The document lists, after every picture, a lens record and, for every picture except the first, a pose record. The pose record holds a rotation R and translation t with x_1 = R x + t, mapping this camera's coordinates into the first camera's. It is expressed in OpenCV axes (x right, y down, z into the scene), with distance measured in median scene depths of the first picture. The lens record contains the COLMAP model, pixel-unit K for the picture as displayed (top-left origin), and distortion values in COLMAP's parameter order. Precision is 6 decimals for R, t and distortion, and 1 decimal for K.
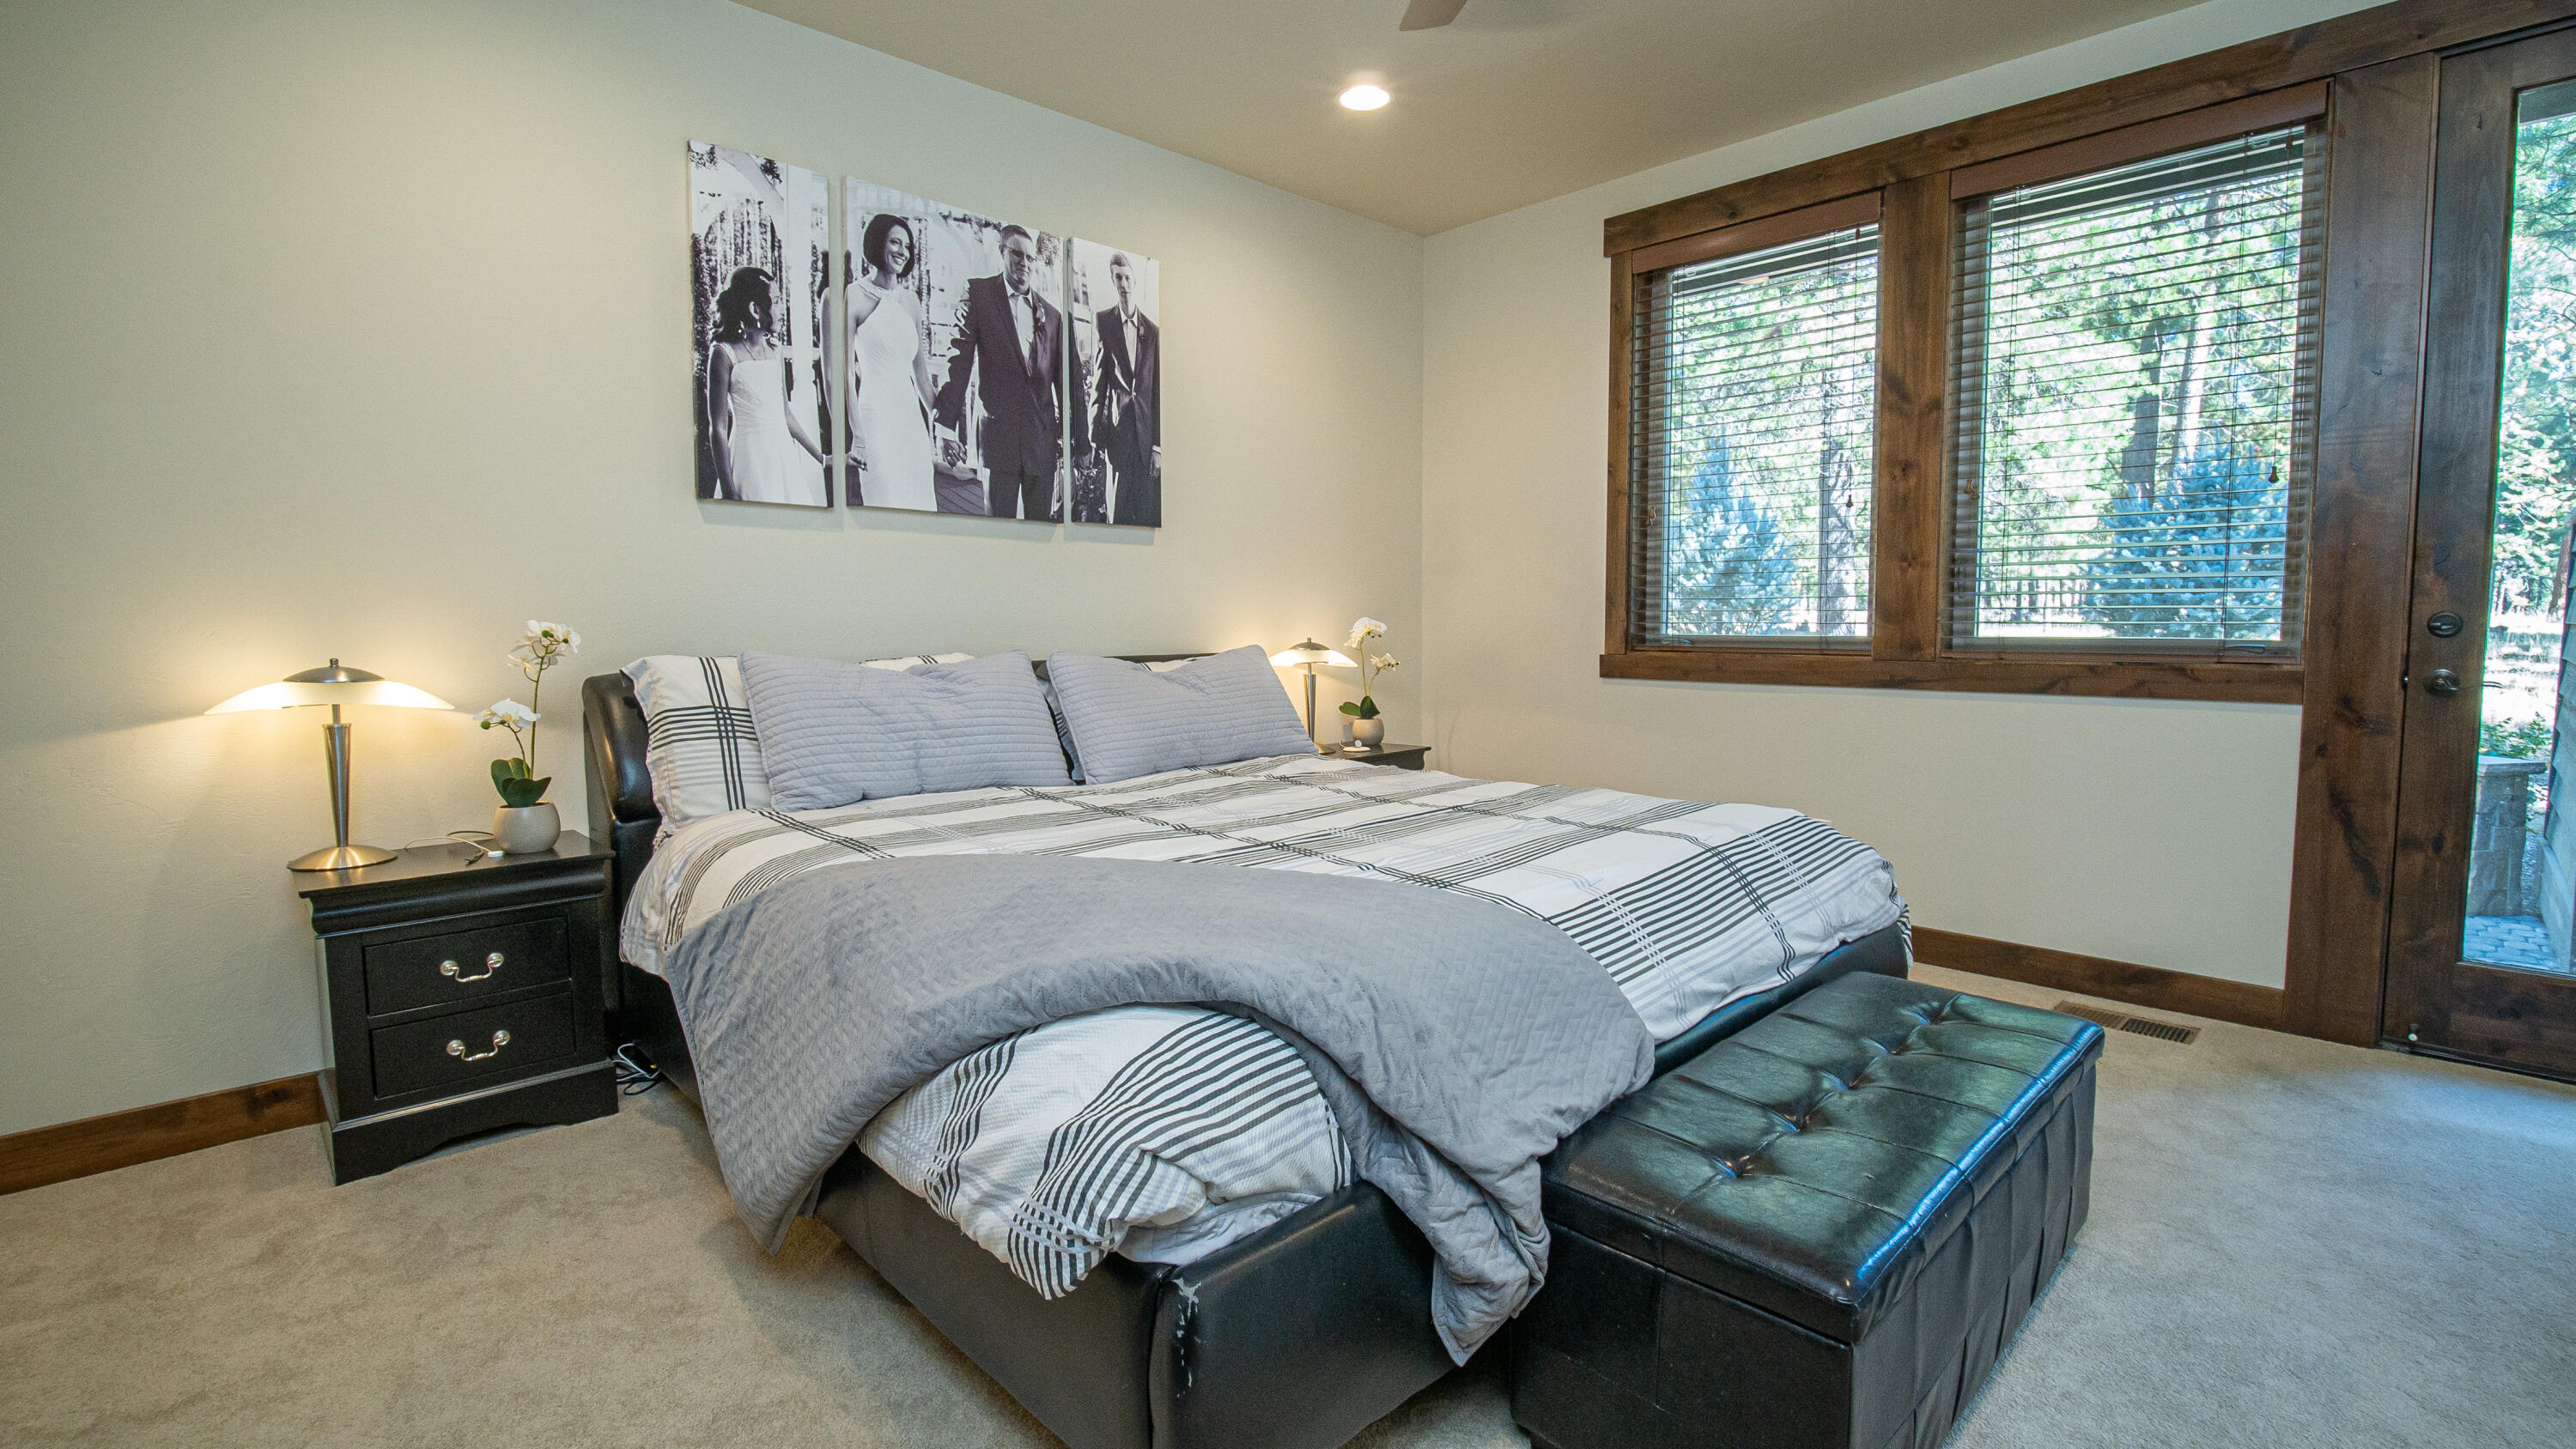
lens RADIAL K [[1172.4, 0, 1279.8], [0, 1172.4, 709.1], [0, 0, 1]] dist [-0.016201, -0.000338]
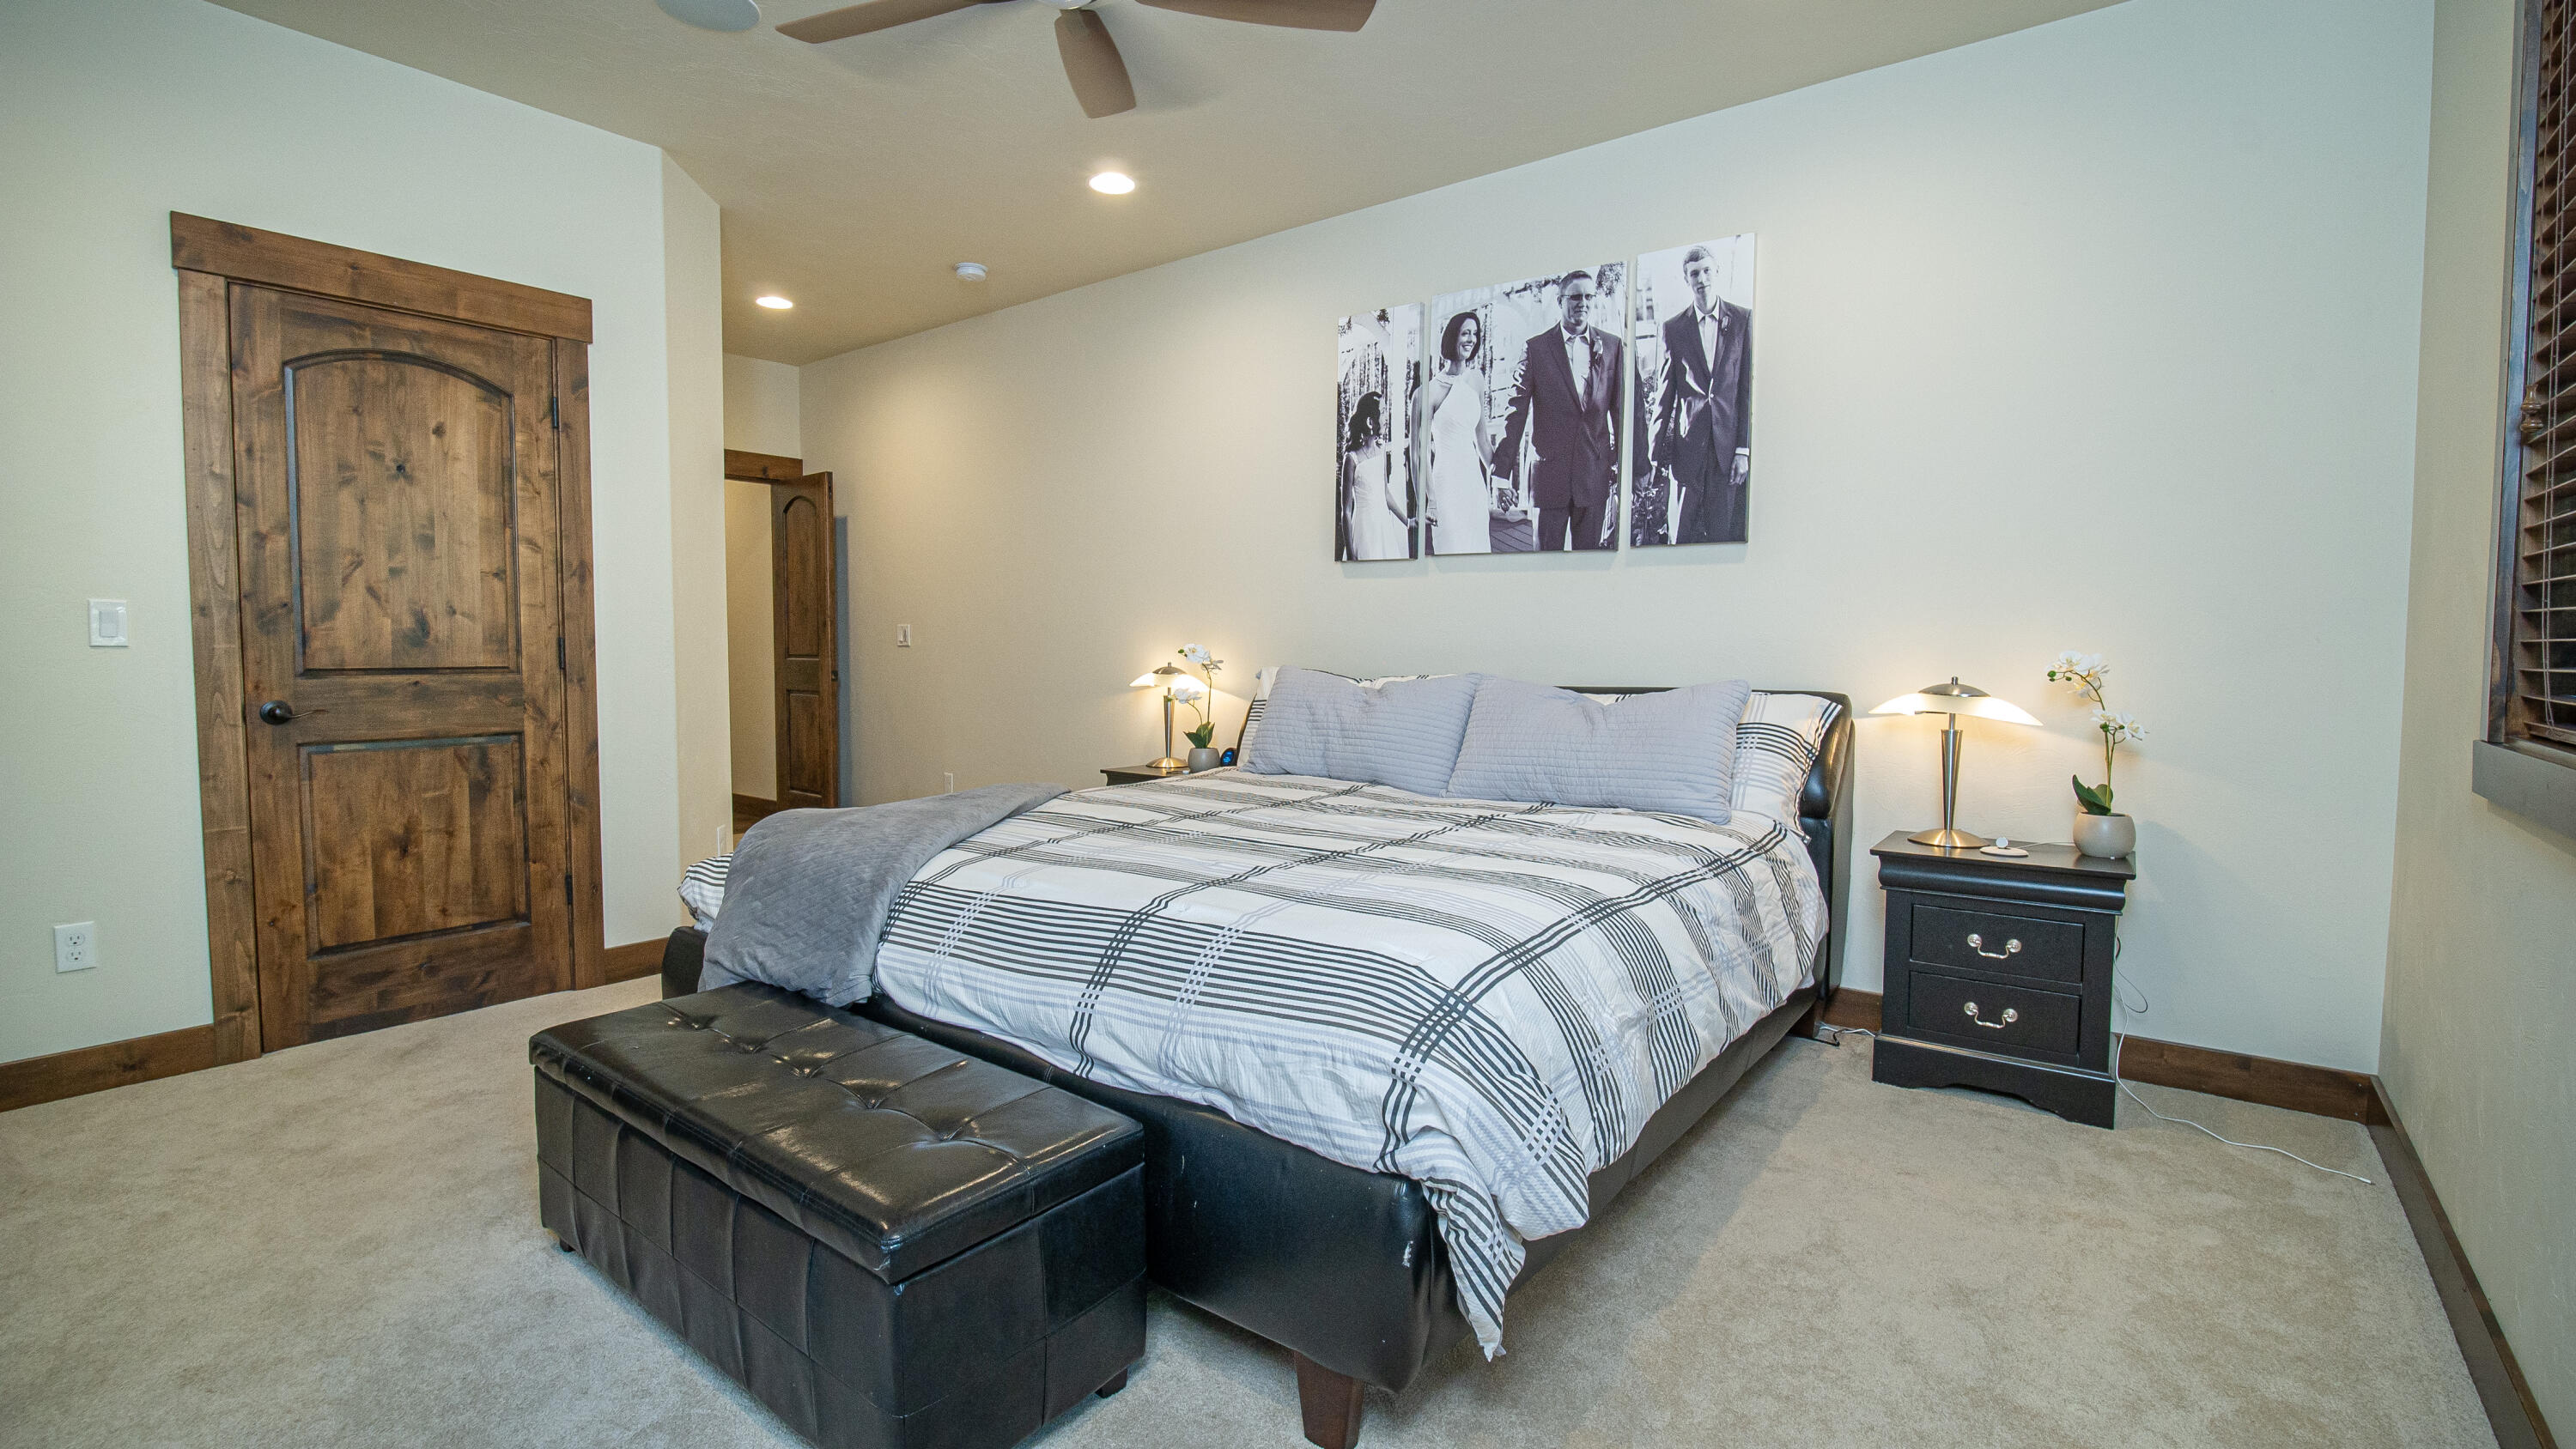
lens RADIAL K [[1028.9, 0, 1372.8], [0, 1028.9, 698.7], [0, 0, 1]] dist [-0.001851, -0.000107]
pose [[0.215338, 0.055130, -0.974982, 0.649351], [-0.081671, 0.995924, 0.038276, -0.051259], [0.973118, 0.071386, 0.218963, 0.639954]]
